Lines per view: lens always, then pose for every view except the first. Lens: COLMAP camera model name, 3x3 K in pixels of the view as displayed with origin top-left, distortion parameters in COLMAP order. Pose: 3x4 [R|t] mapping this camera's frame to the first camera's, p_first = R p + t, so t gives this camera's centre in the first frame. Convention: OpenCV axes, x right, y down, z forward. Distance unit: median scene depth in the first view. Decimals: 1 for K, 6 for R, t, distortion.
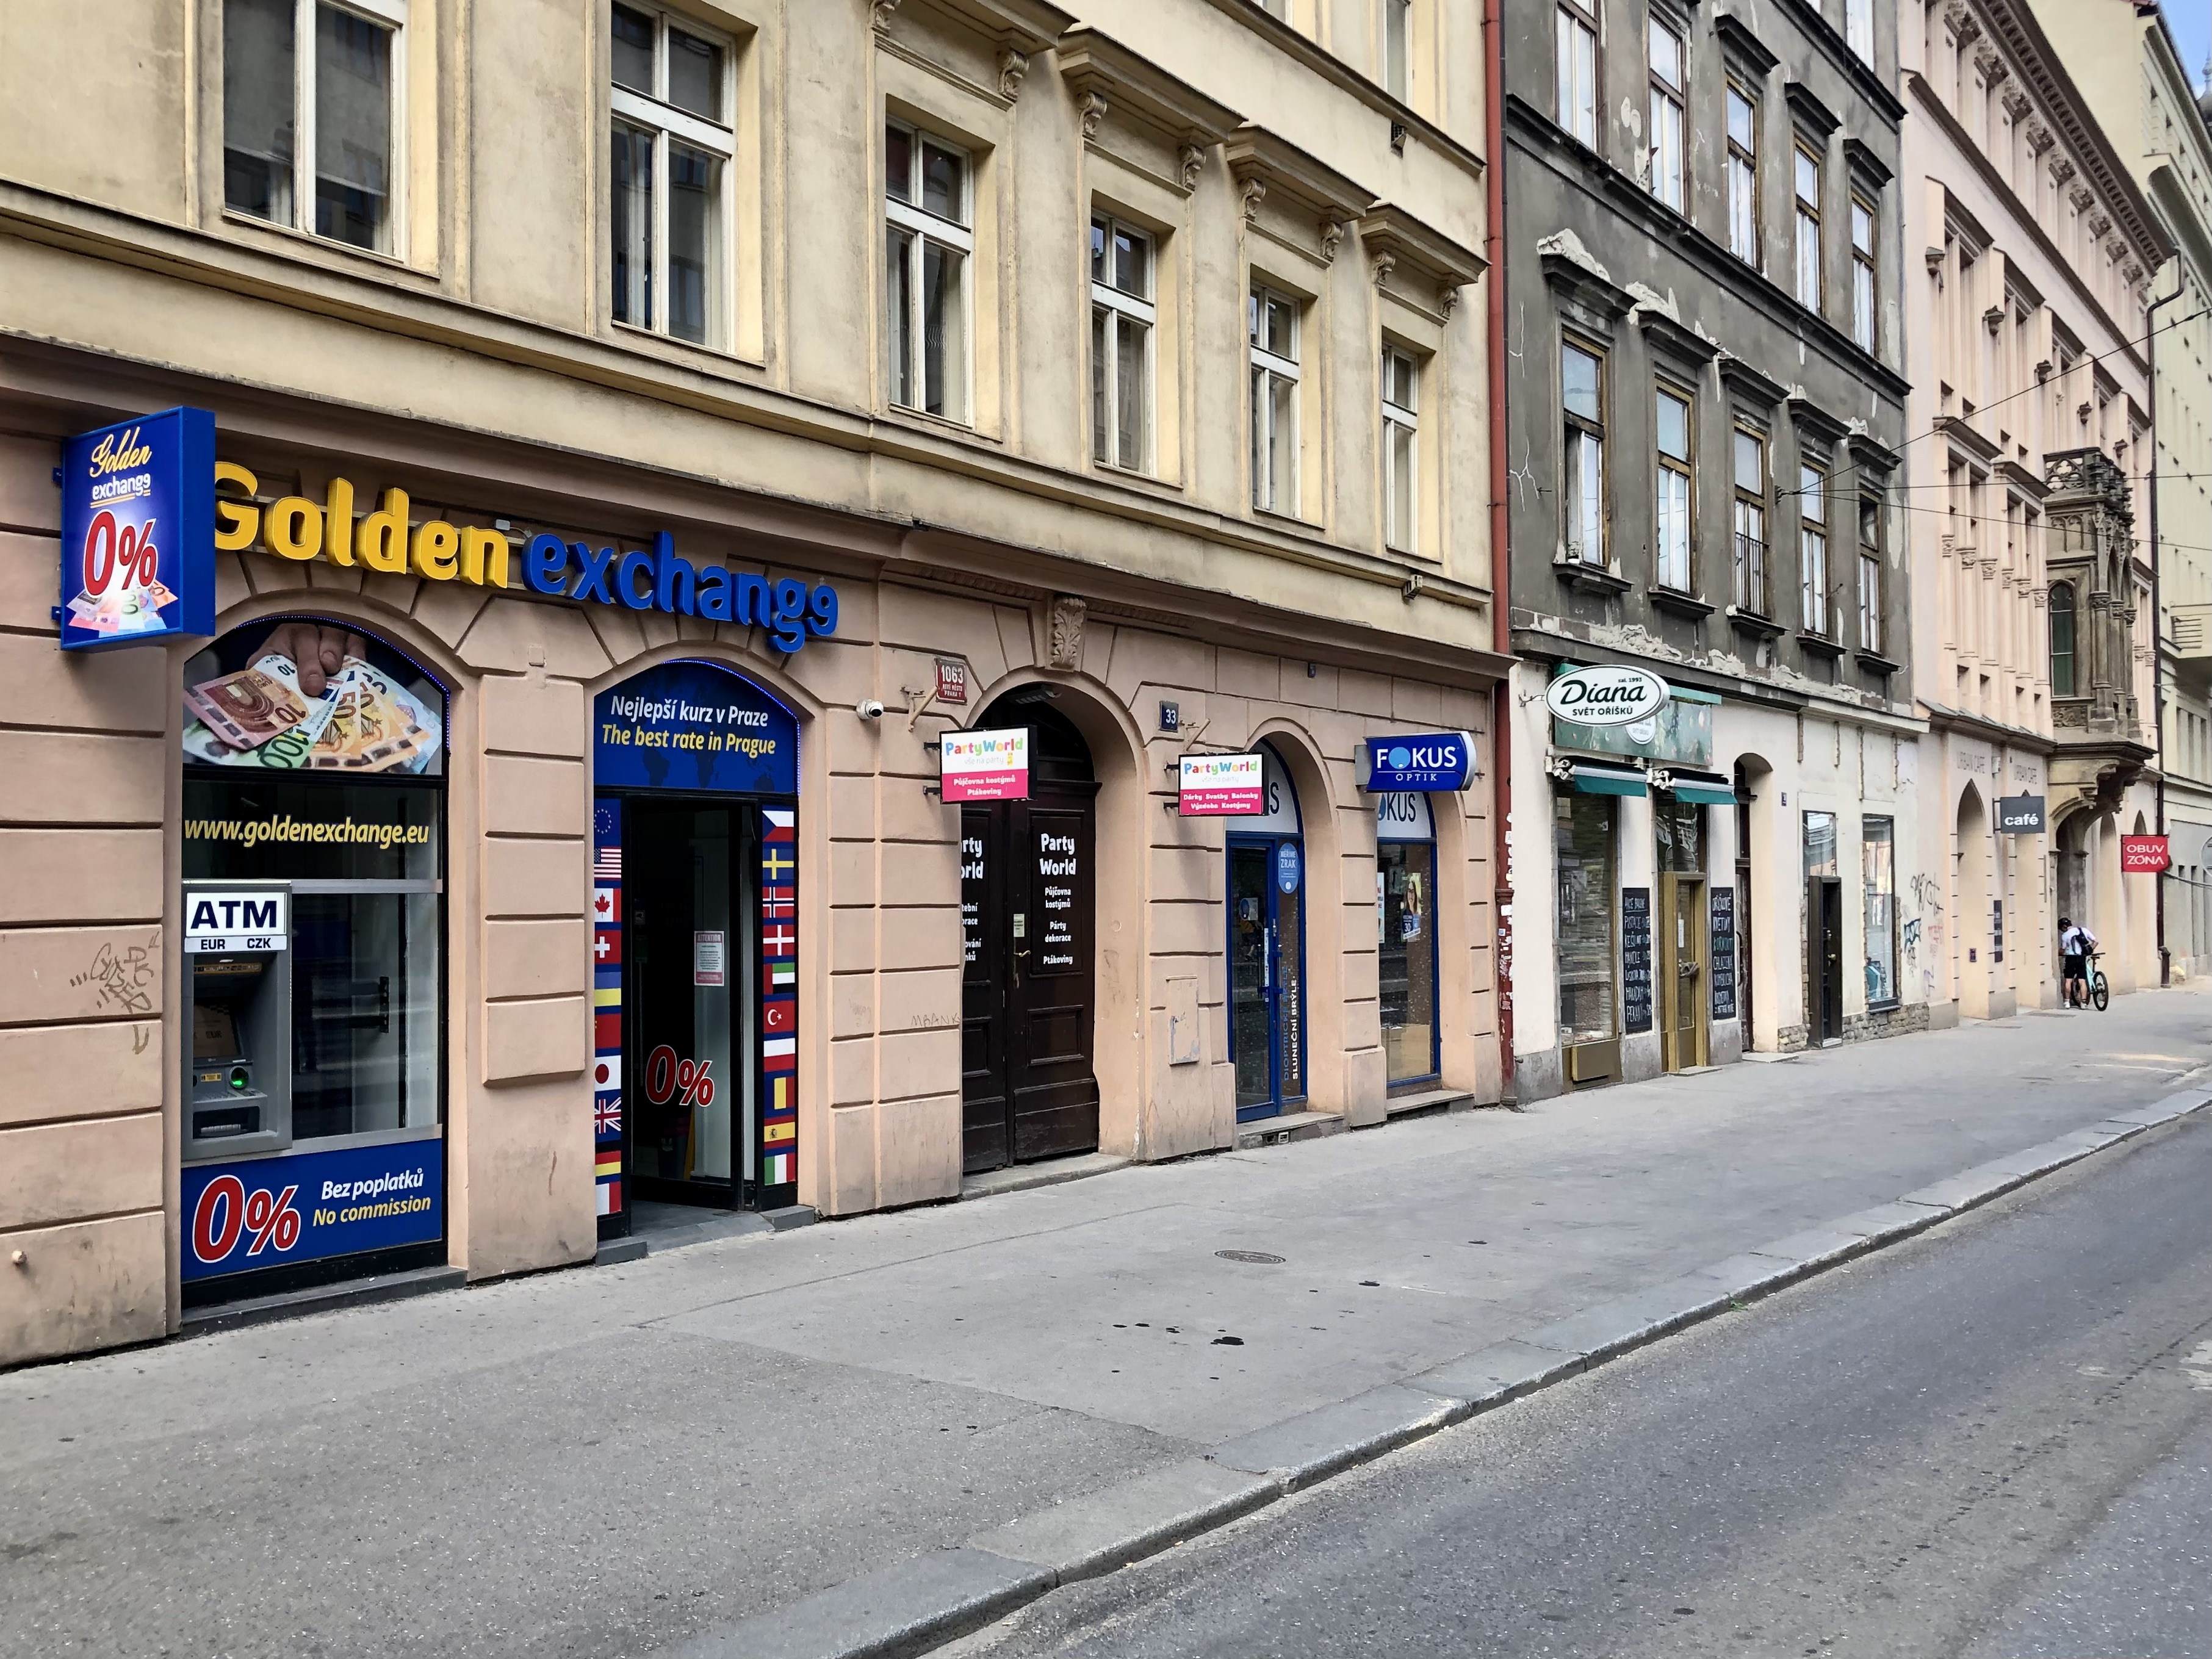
lens RADIAL K [[2320.7, 0, 1106.0], [0, 2320.7, 834.8], [0, 0, 1]] dist [0.110784, -0.513899]
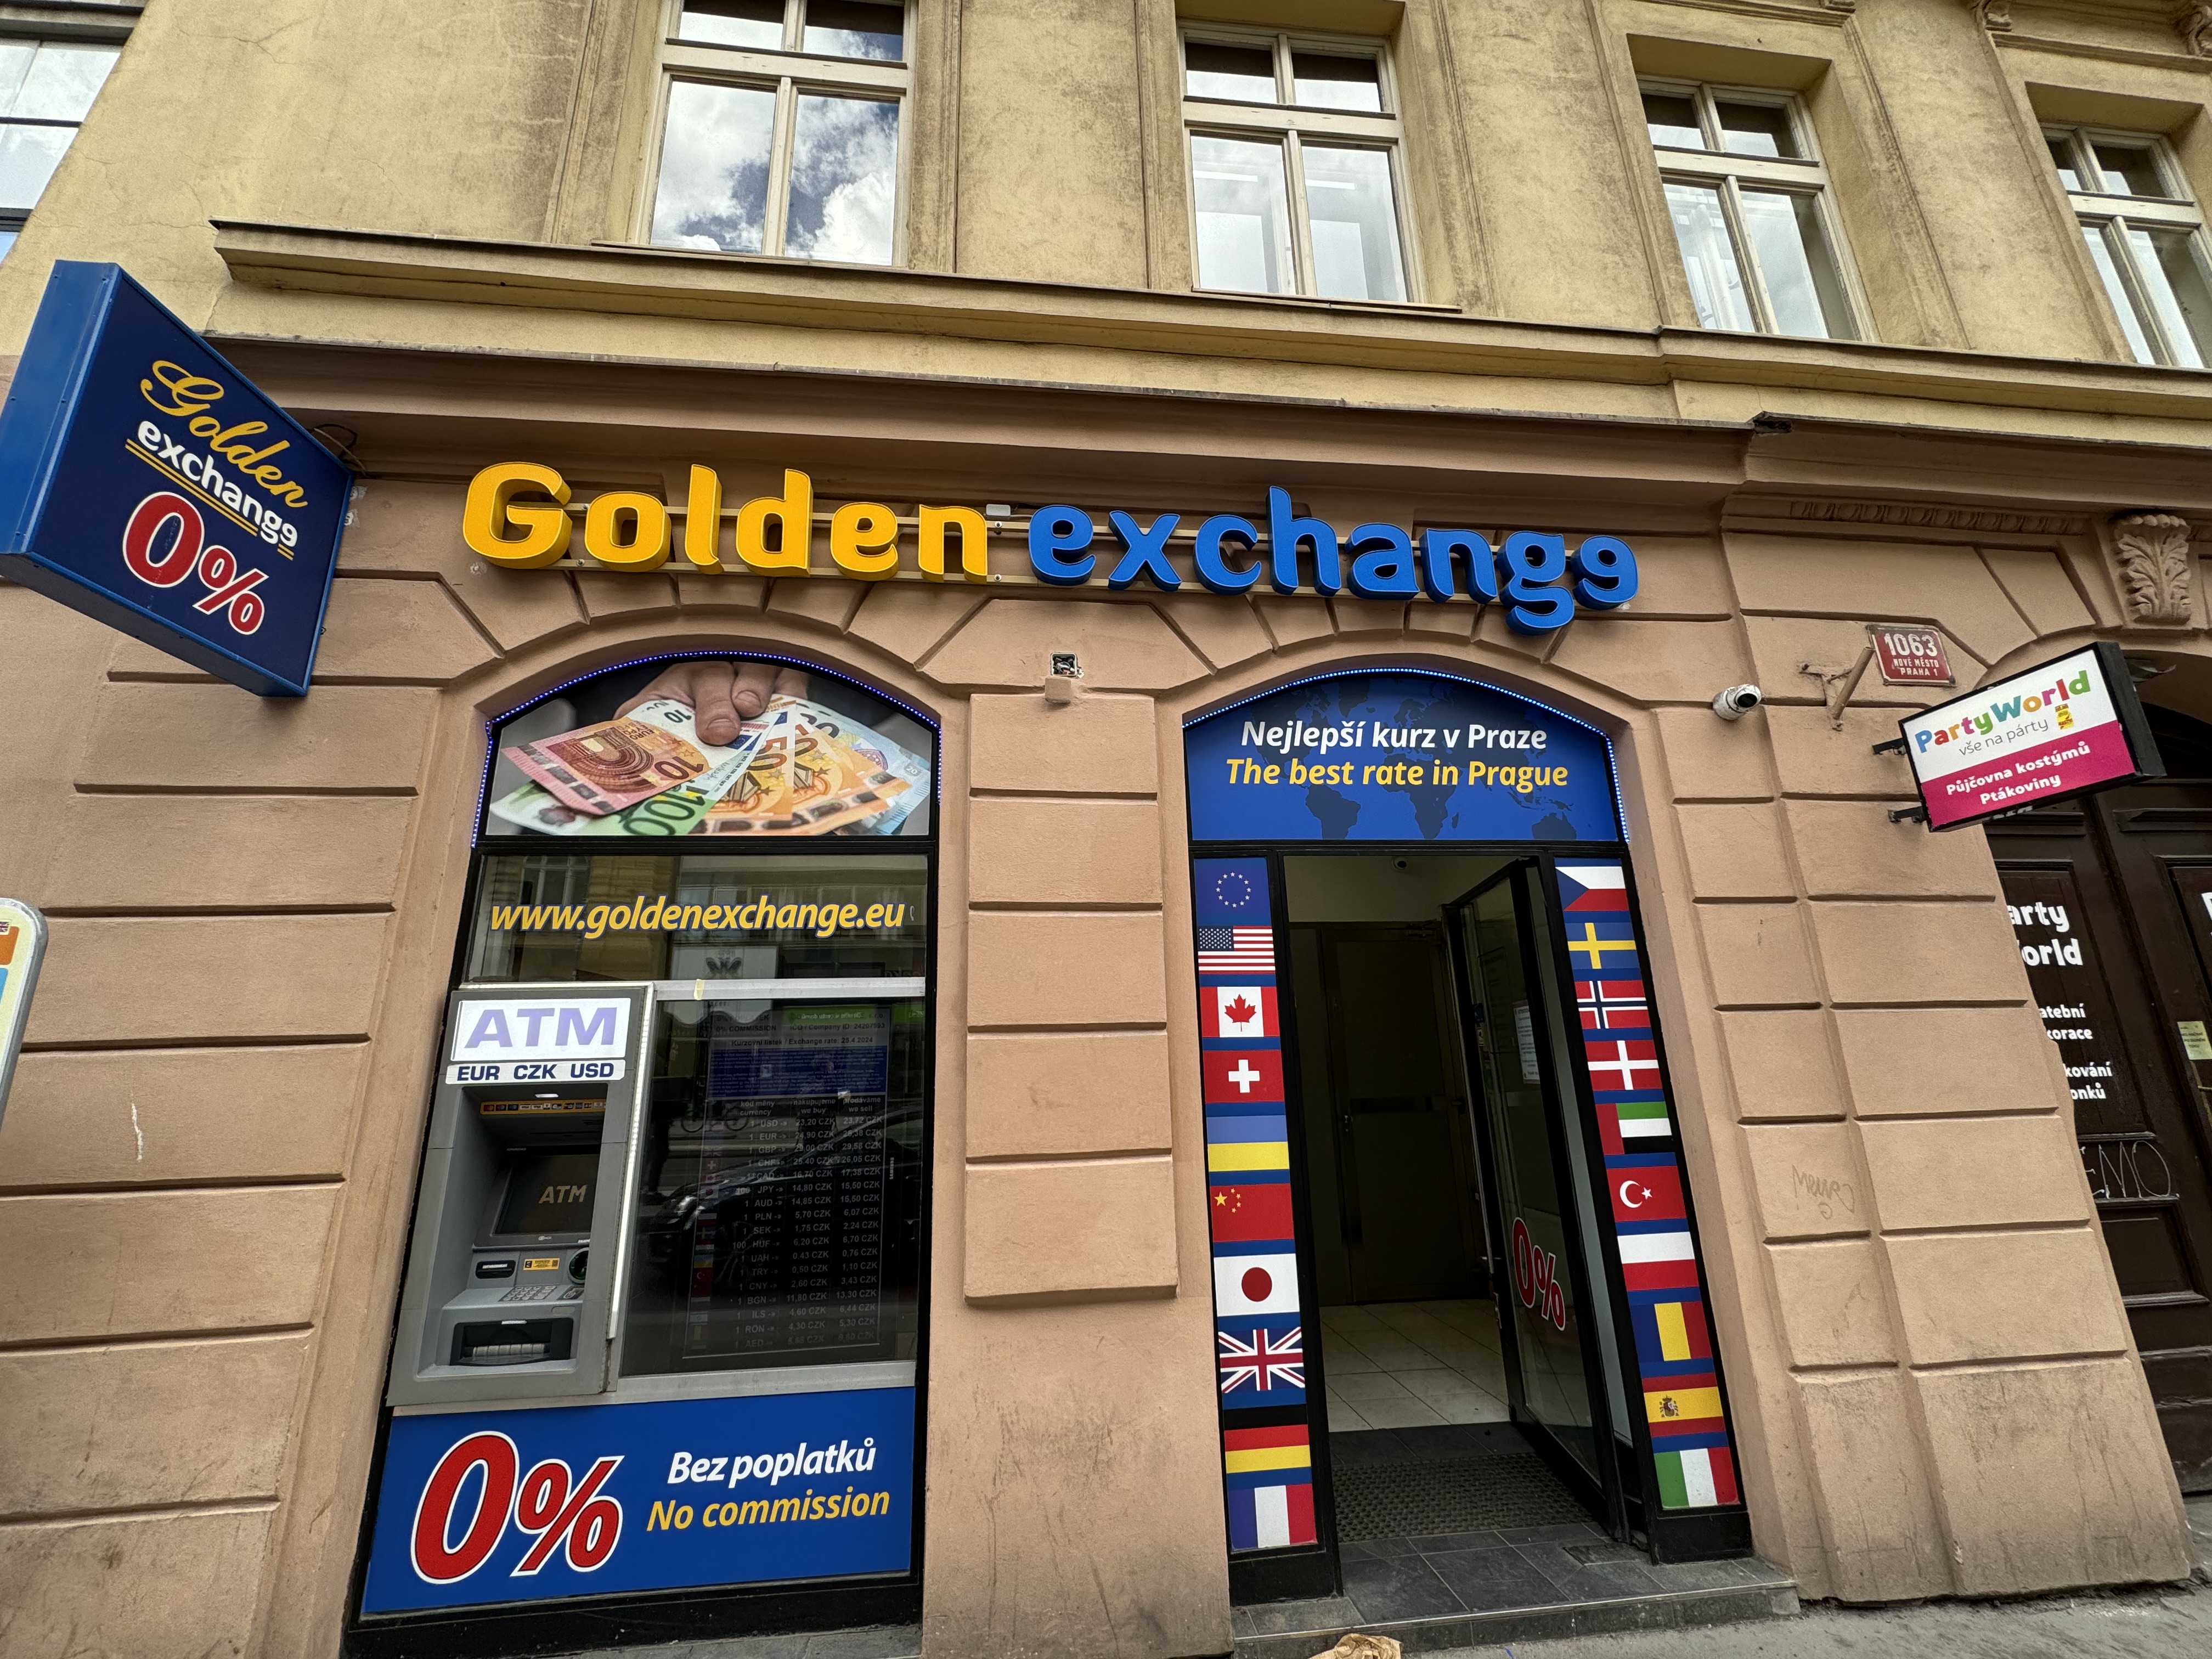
lens RADIAL K [[883.4, 0, 1106.0], [0, 883.4, 829.5], [0, 0, 1]] dist [-0.002236, 0.000115]
pose [[0.616773, -0.212815, -0.757827, -0.035431], [0.038747, 0.969799, -0.240807, 0.040158], [0.786187, 0.119160, 0.606391, 0.829819]]
